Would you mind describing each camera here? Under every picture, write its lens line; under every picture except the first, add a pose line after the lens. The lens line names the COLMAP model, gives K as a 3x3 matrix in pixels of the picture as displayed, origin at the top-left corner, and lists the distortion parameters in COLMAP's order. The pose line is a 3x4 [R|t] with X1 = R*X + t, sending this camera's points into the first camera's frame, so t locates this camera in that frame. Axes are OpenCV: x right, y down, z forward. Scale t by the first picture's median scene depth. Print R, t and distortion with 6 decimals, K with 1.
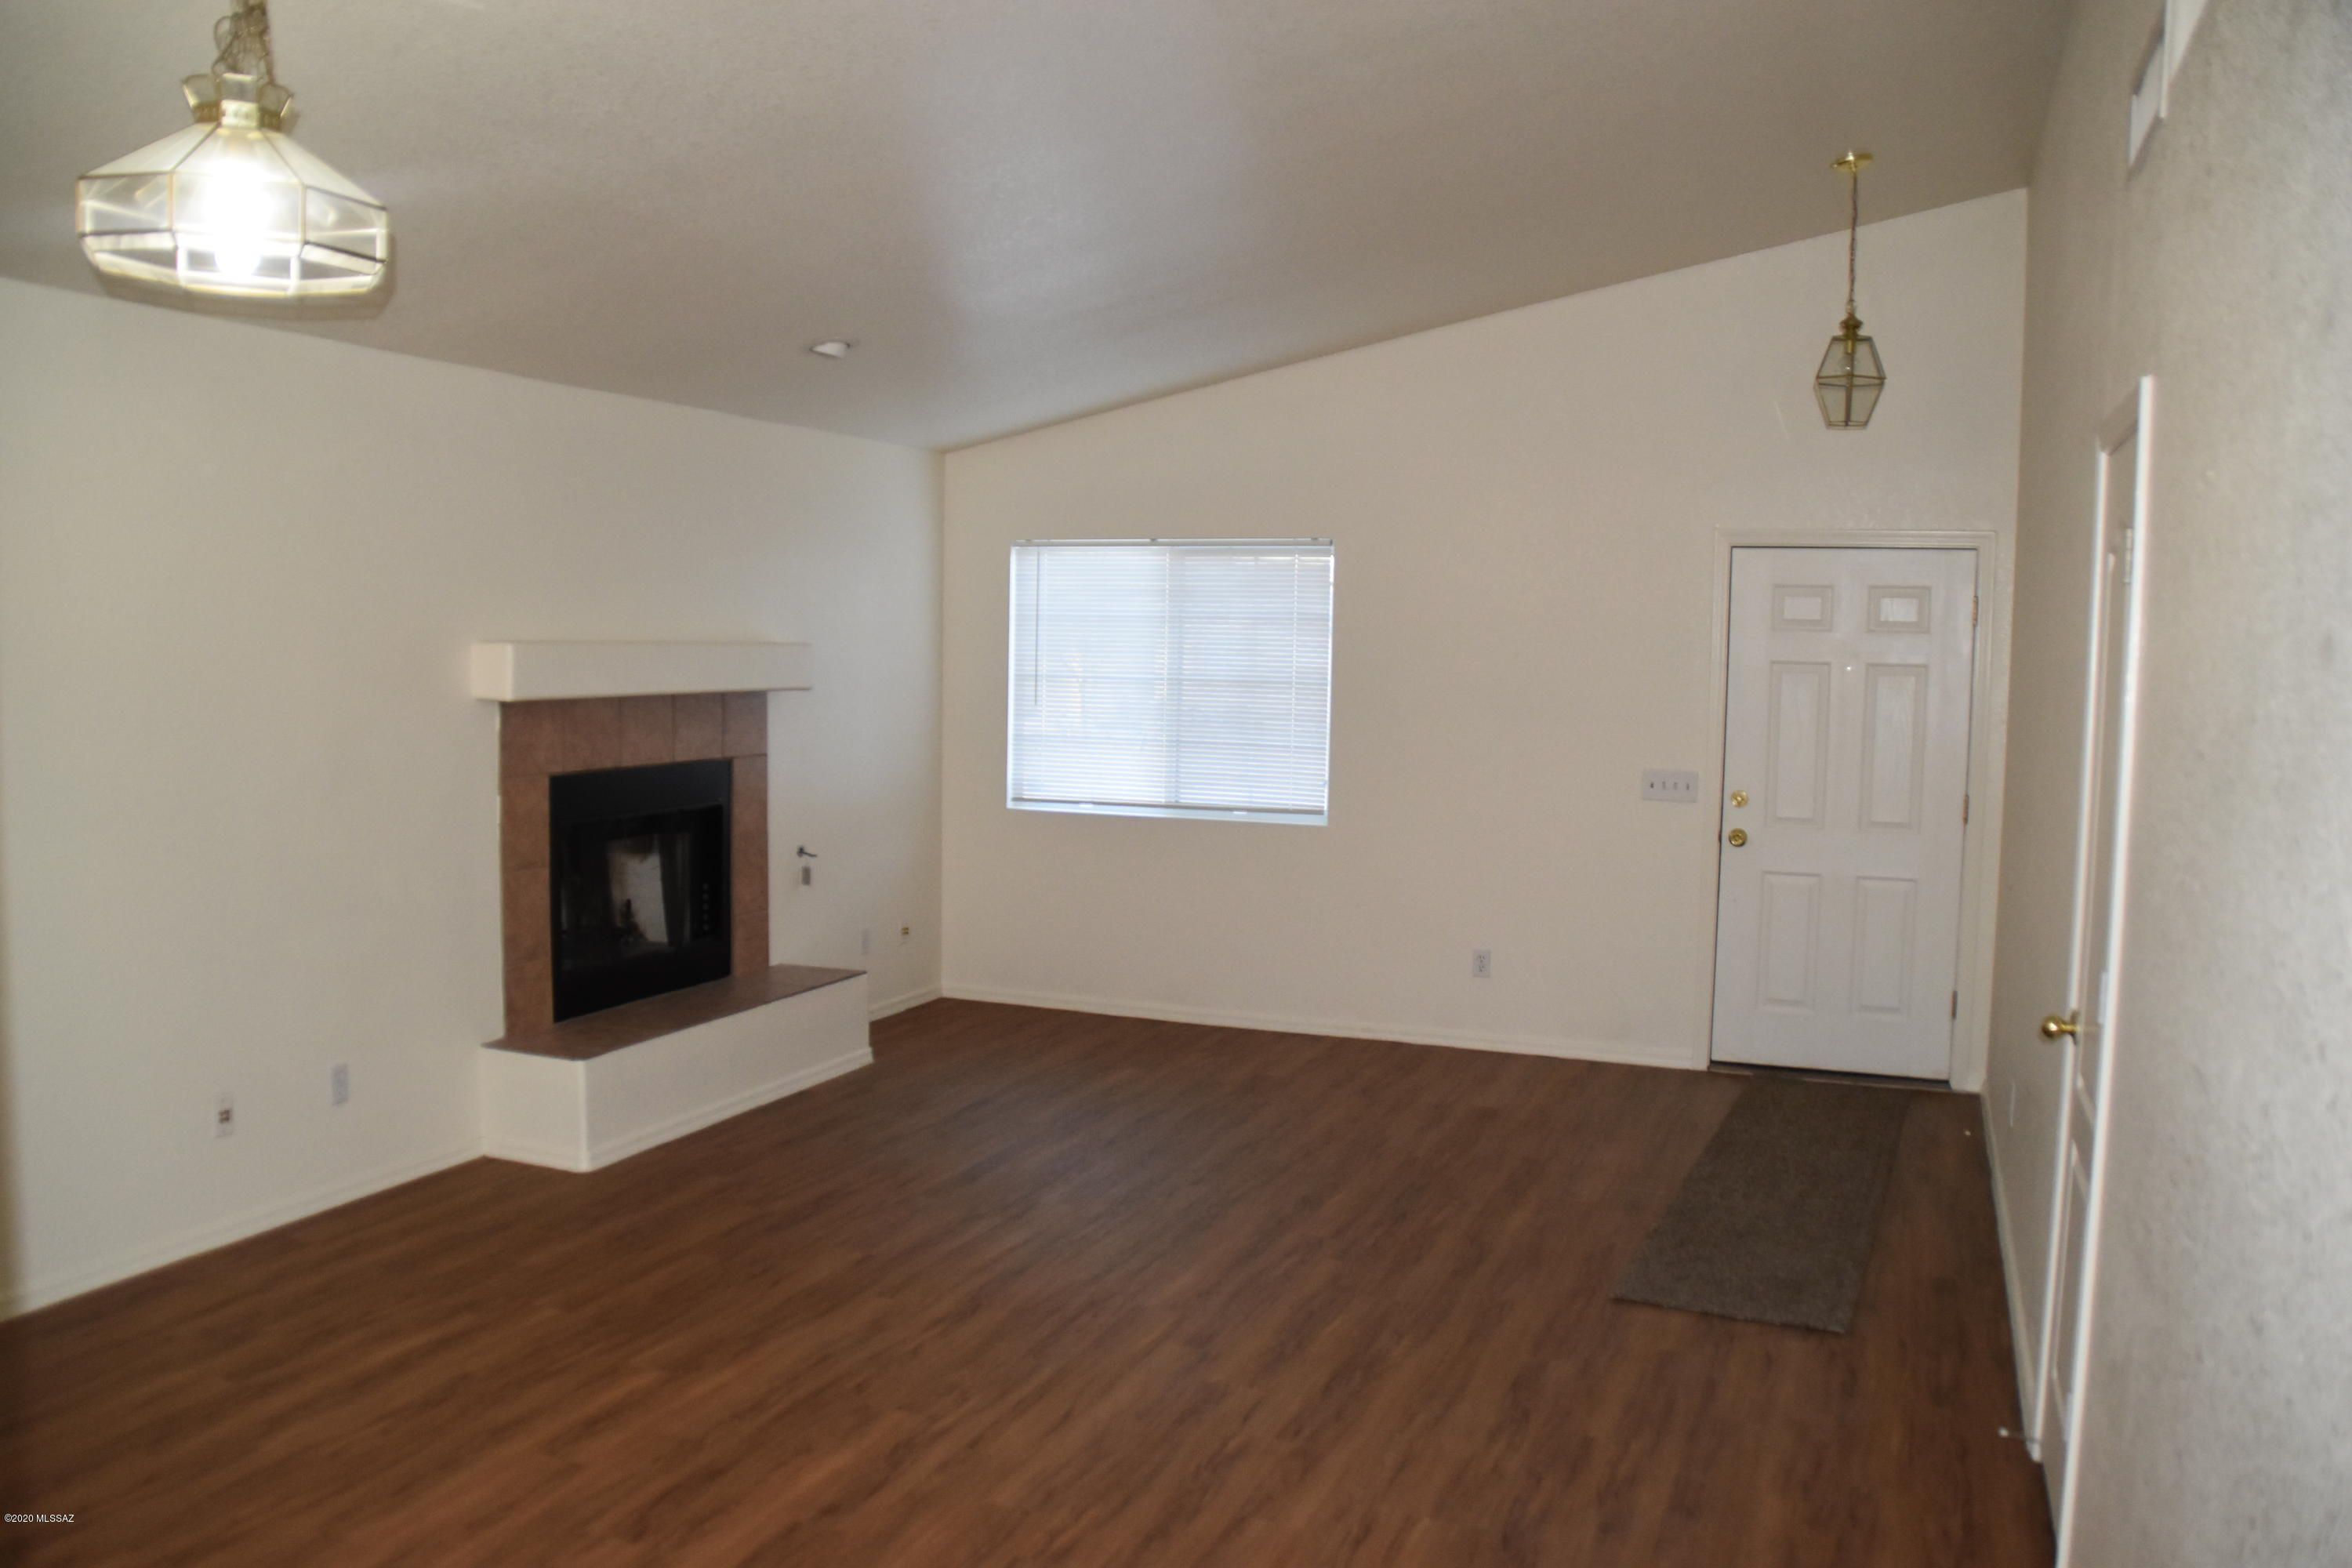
lens RADIAL K [[1875.5, 0, 1173.8], [0, 1875.5, 790.1], [0, 0, 1]] dist [-0.150184, 0.090213]
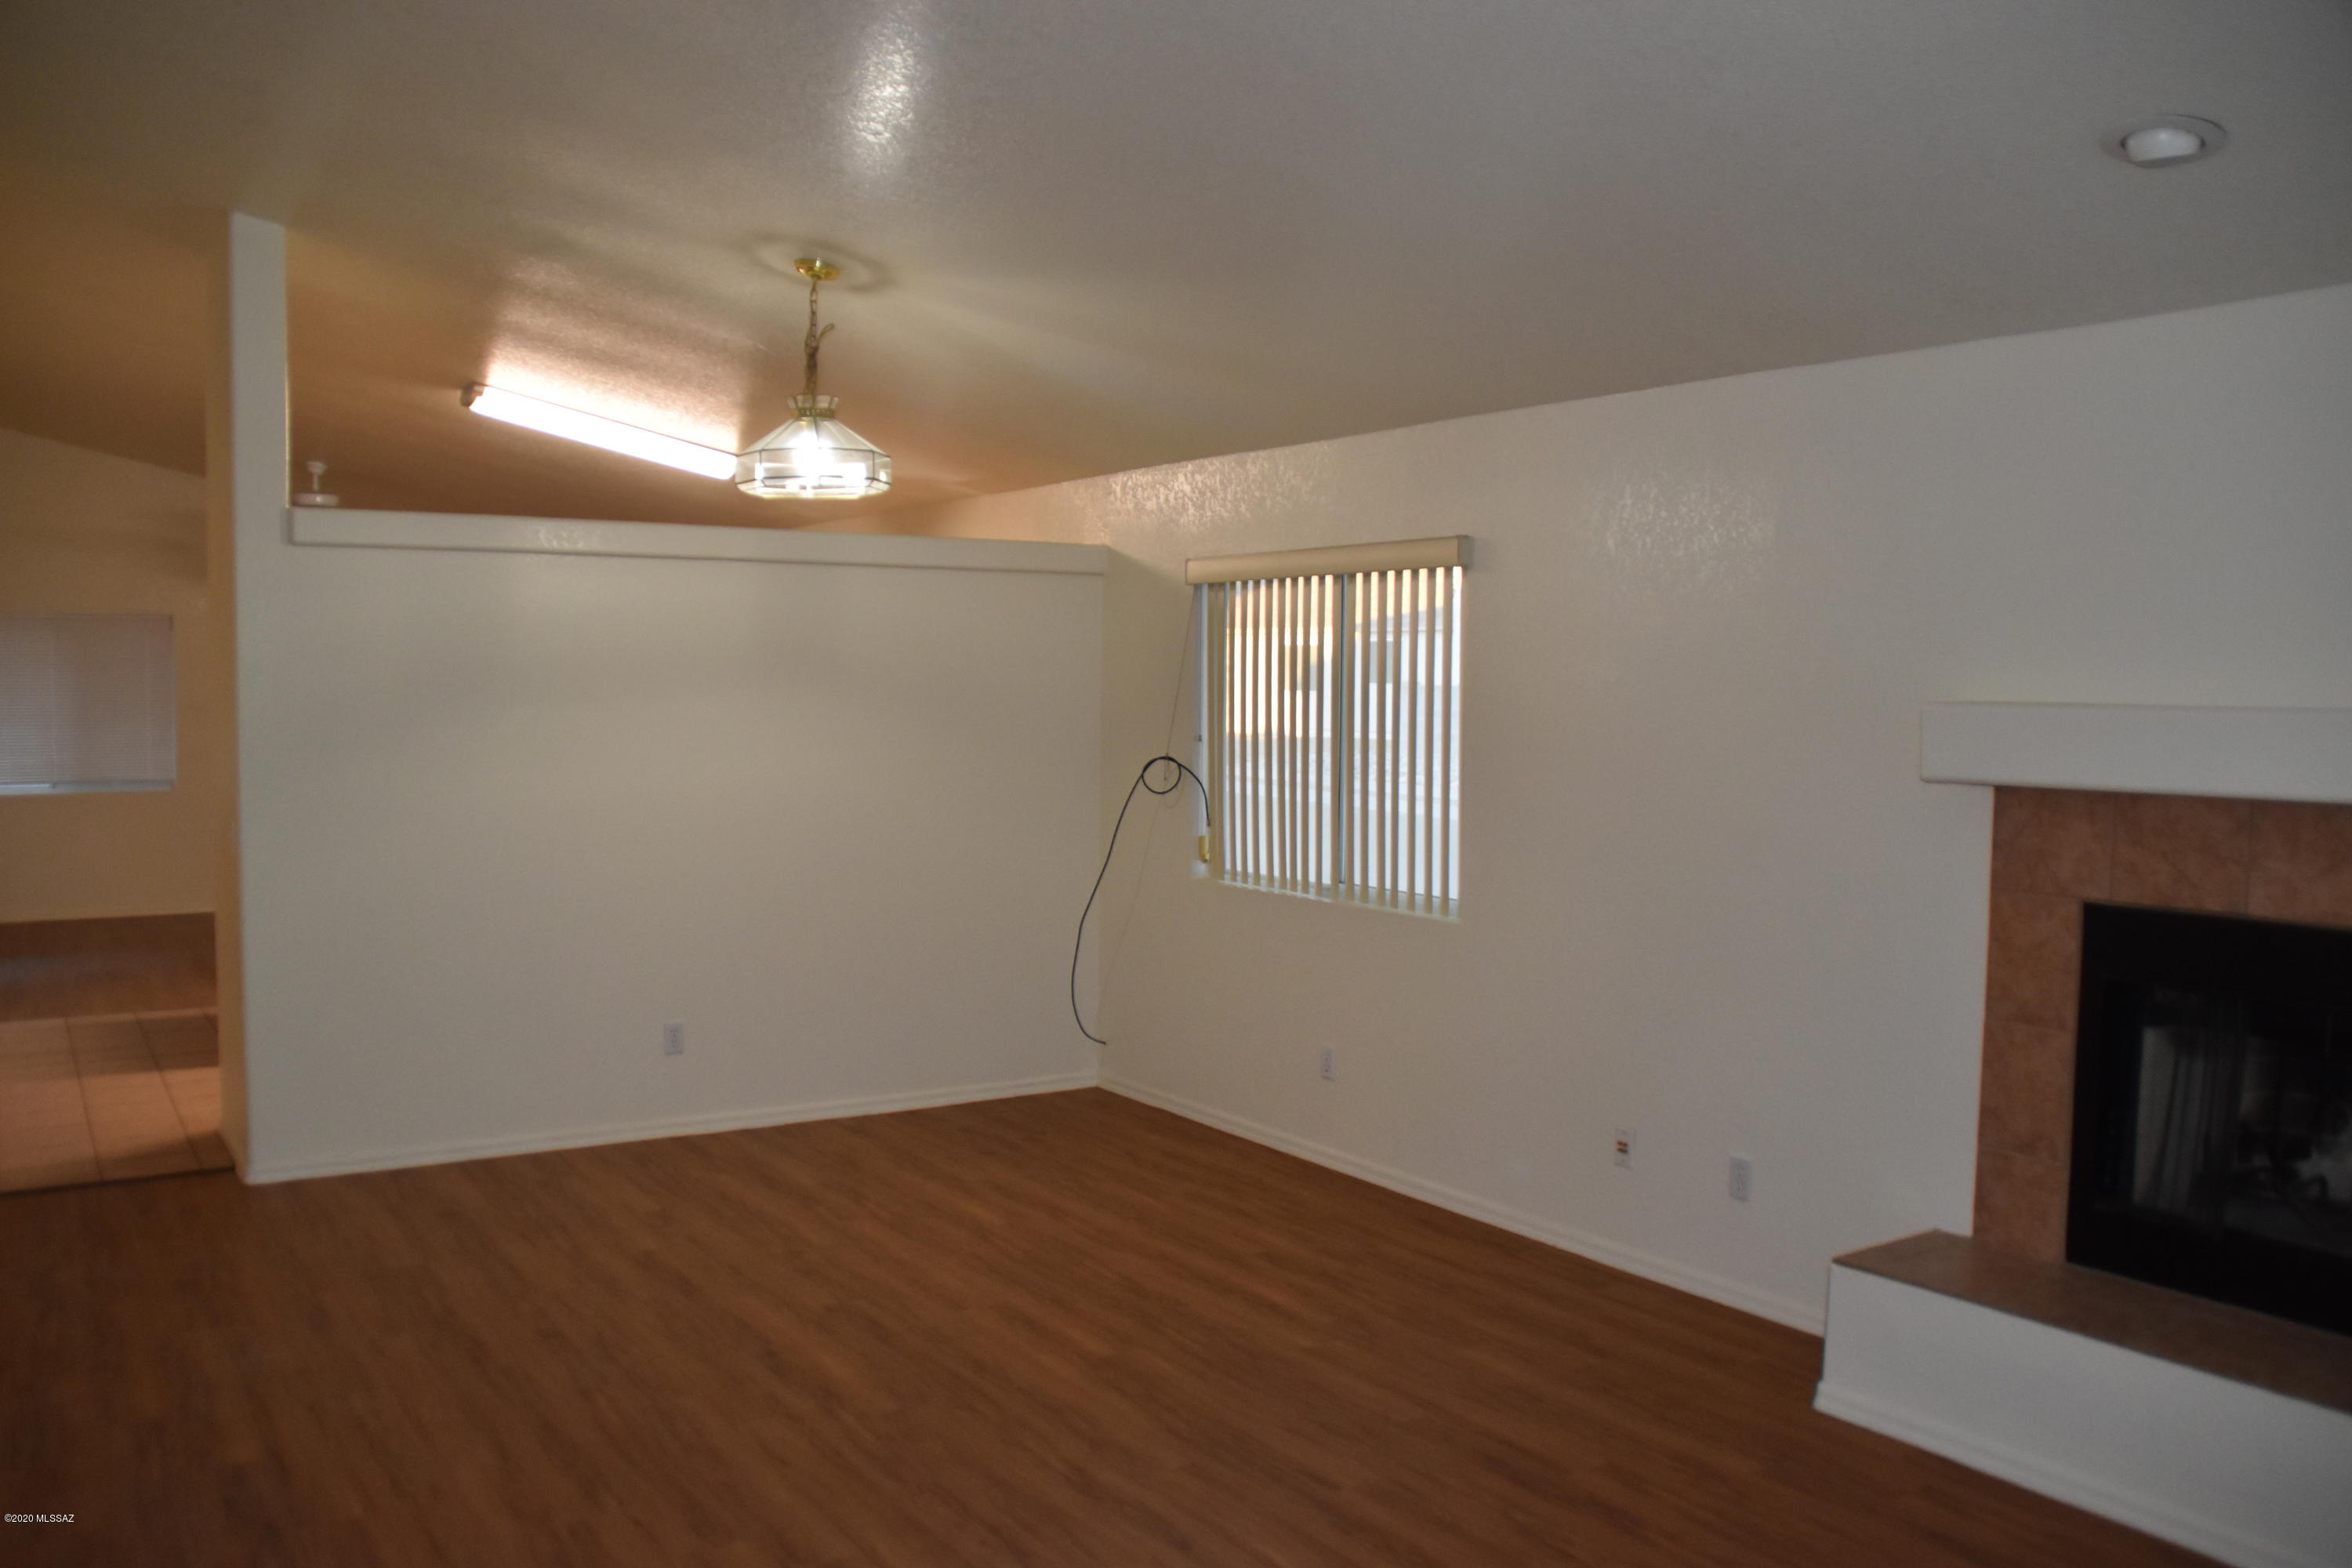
lens RADIAL K [[1875.5, 0, 1174.3], [0, 1875.5, 802.3], [0, 0, 1]] dist [-0.150184, 0.090213]
pose [[-0.568953, 0.029348, -0.821846, 0.416047], [-0.085413, 0.991849, 0.094549, -0.081425], [0.817923, 0.123990, -0.561809, 1.132256]]
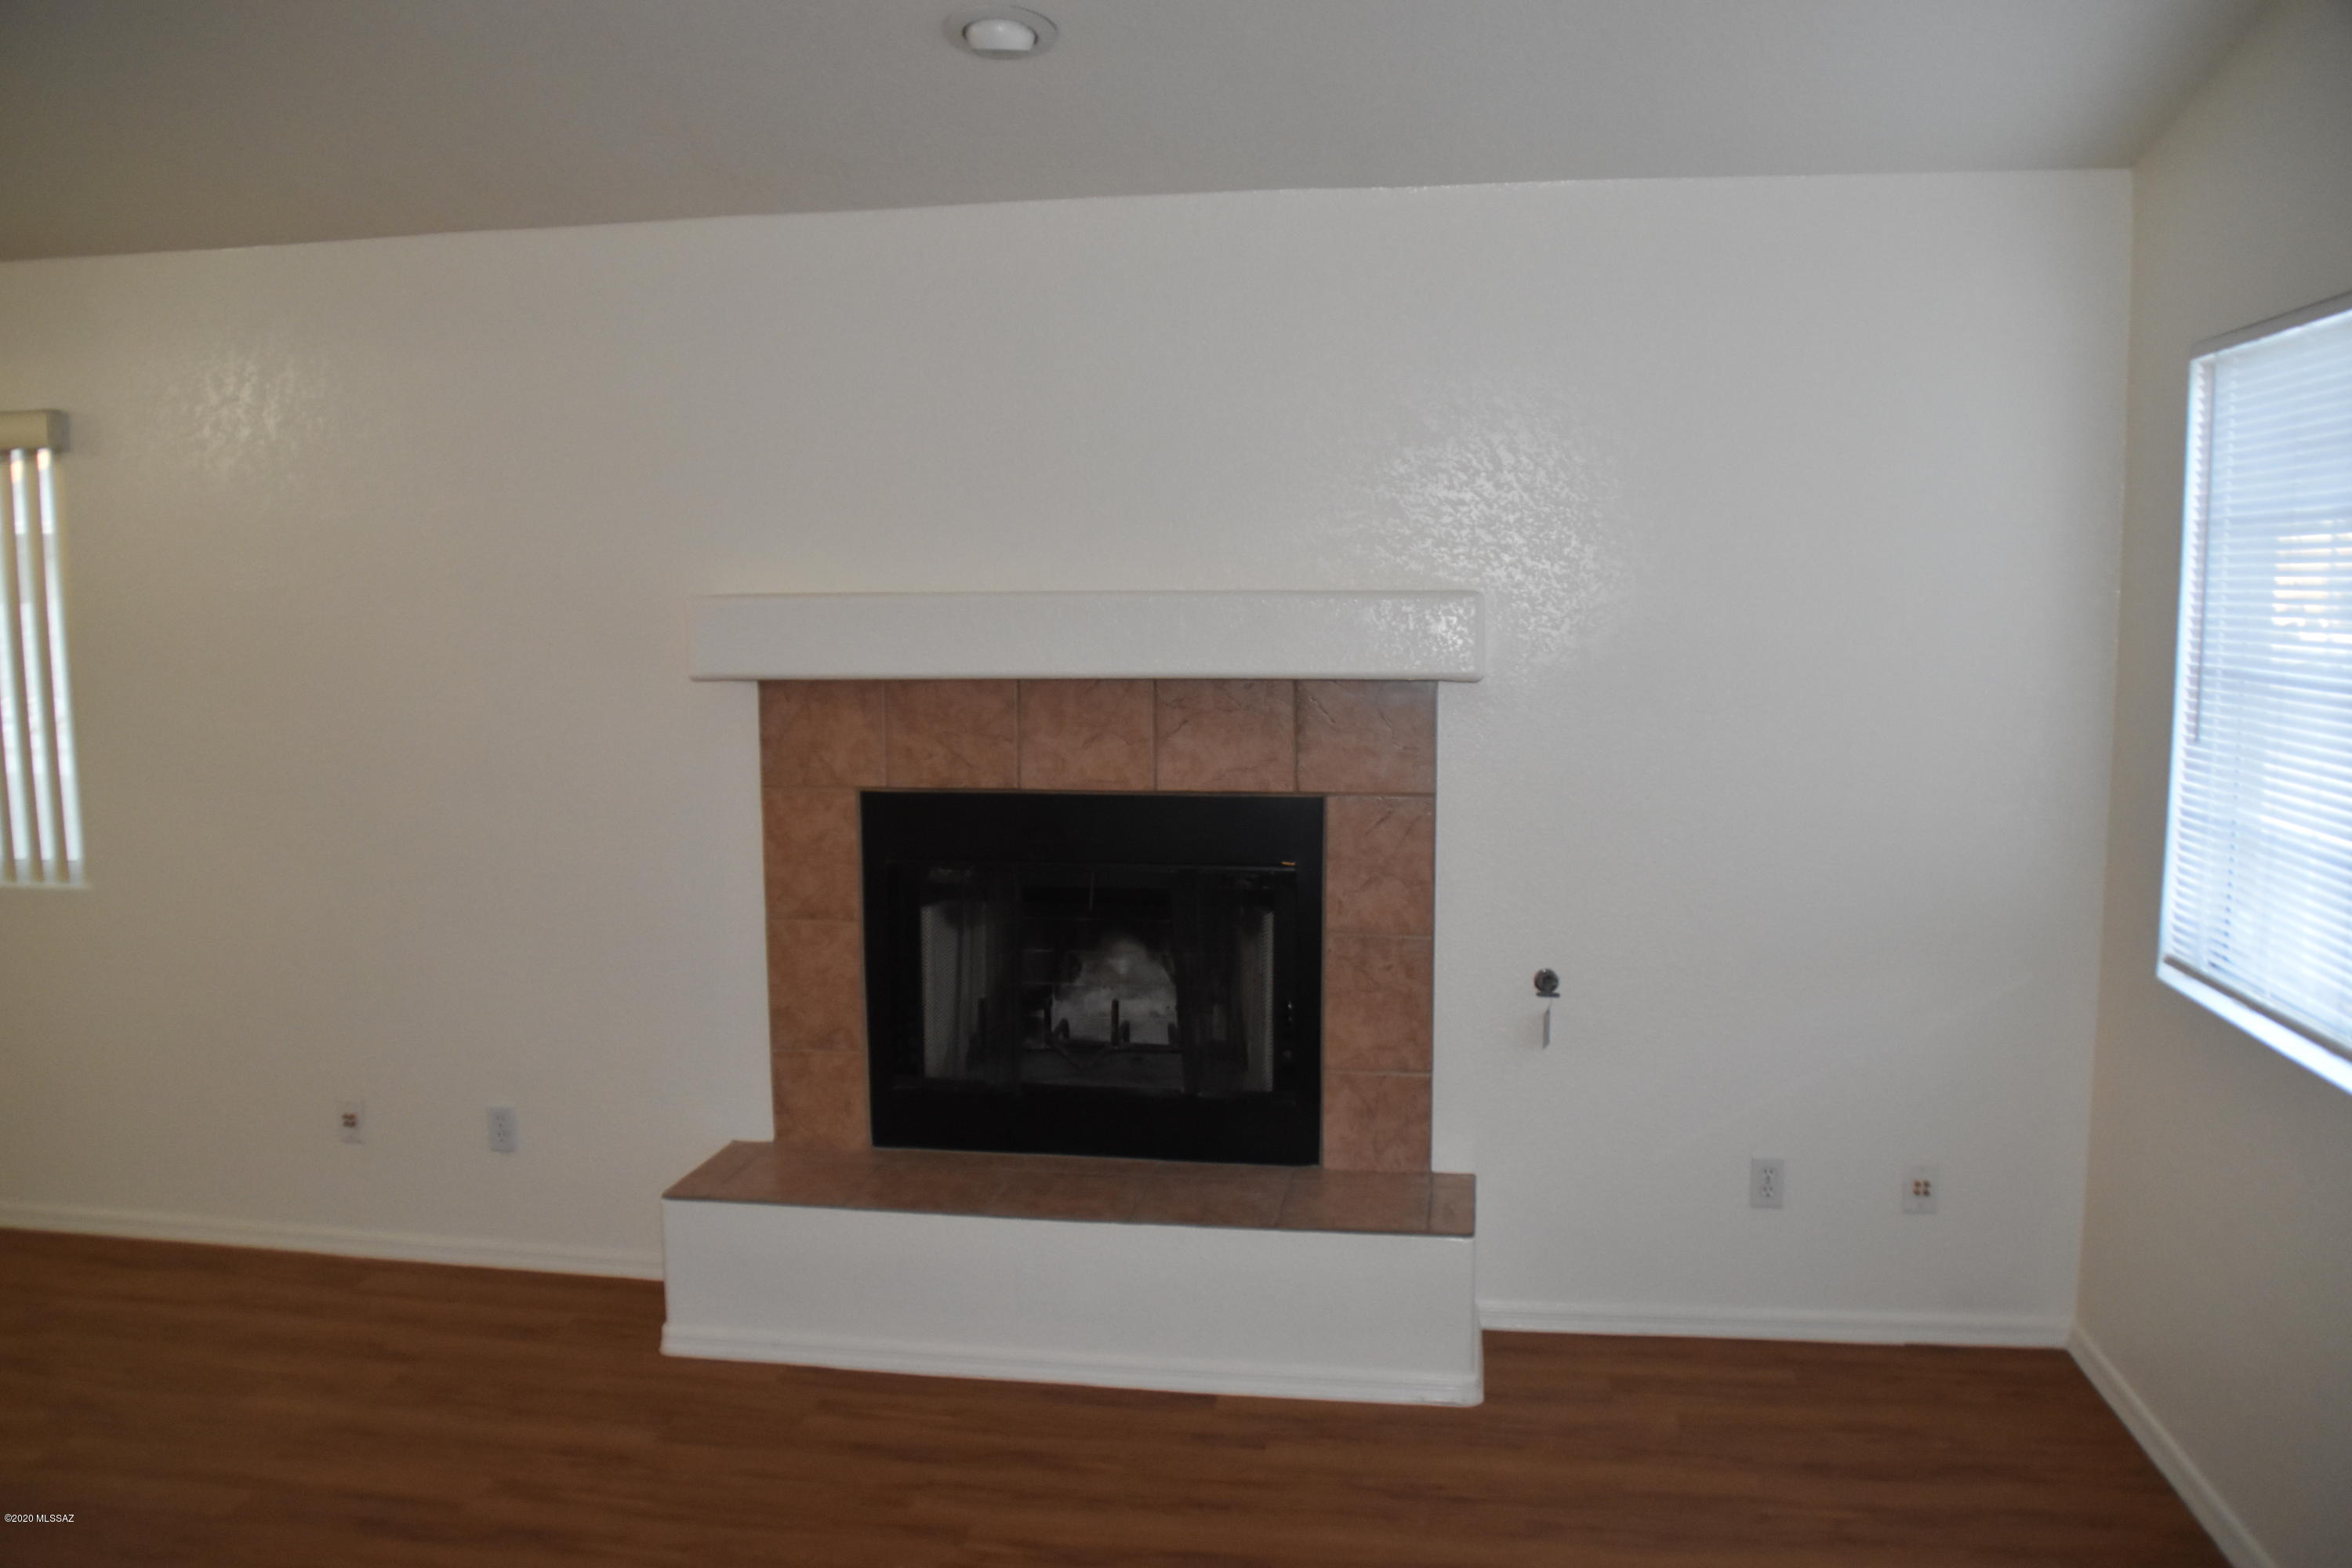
lens RADIAL K [[1875.5, 0, 1191.0], [0, 1875.5, 790.4], [0, 0, 1]] dist [-0.150184, 0.090213]
pose [[0.221477, 0.086315, -0.971338, 0.374099], [-0.069307, 0.994949, 0.072610, -0.068807], [0.972700, 0.051239, 0.226340, 0.992825]]
